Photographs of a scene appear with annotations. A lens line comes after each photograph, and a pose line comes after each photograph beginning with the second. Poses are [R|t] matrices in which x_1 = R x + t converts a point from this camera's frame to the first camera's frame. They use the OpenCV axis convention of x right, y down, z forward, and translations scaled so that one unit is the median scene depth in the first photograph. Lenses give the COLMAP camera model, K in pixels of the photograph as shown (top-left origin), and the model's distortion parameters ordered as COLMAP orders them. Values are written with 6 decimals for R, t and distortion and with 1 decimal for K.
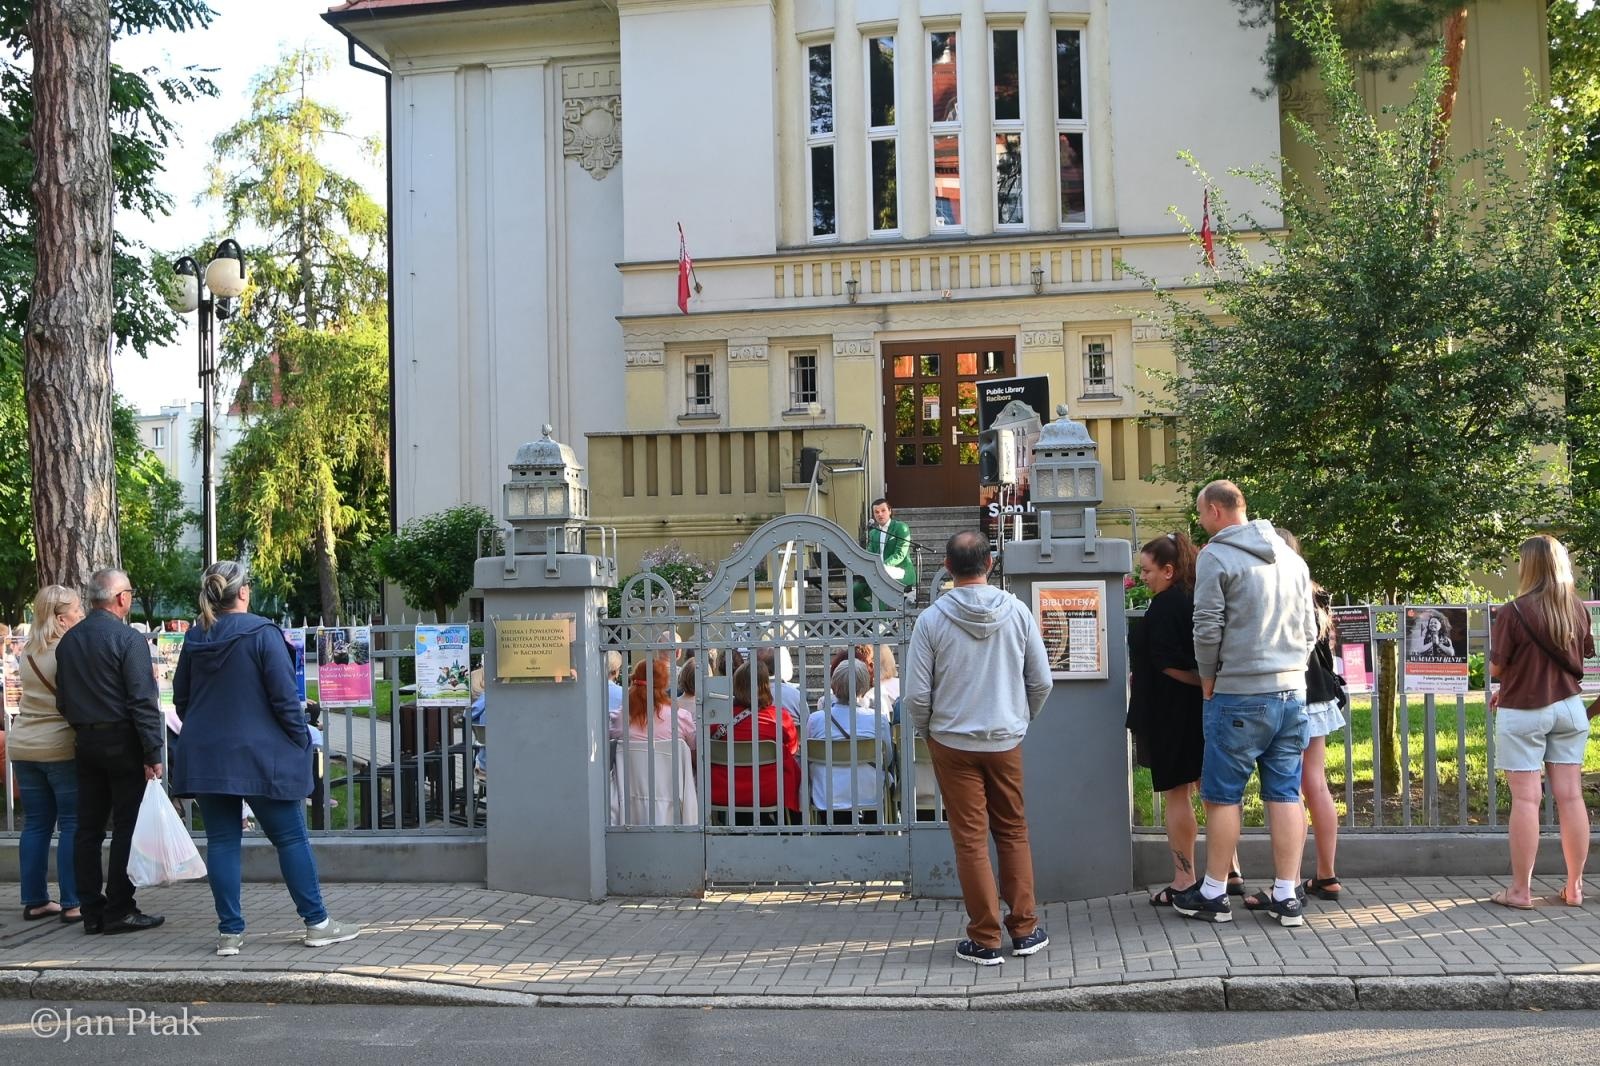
lens RADIAL K [[1607.5, 0, 800.0], [0, 1607.5, 533.0], [0, 0, 1]] dist [-0.111903, -0.000077]
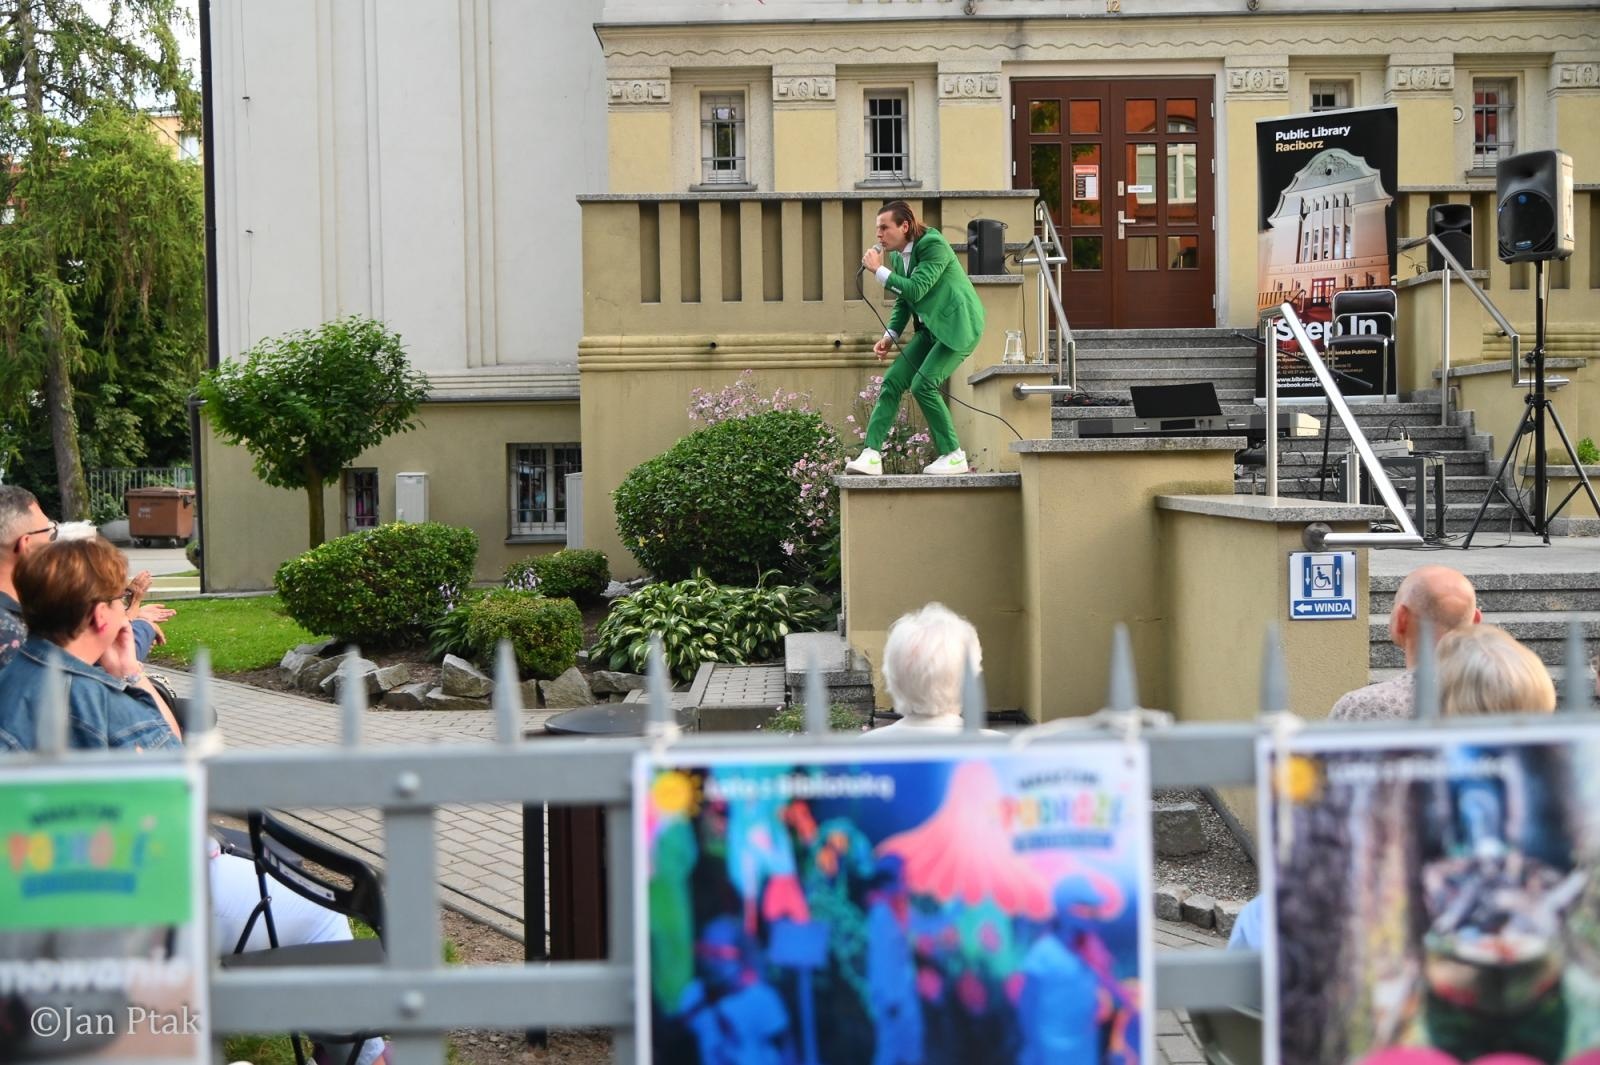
lens RADIAL K [[1679.4, 0, 800.0], [0, 1679.4, 532.5], [0, 0, 1]] dist [-0.050329, 0.028864]
pose [[0.989901, 0.000990, 0.141756, -0.130785], [-0.012013, 0.996965, 0.076923, 0.013630], [-0.141250, -0.077849, 0.986908, 0.330862]]
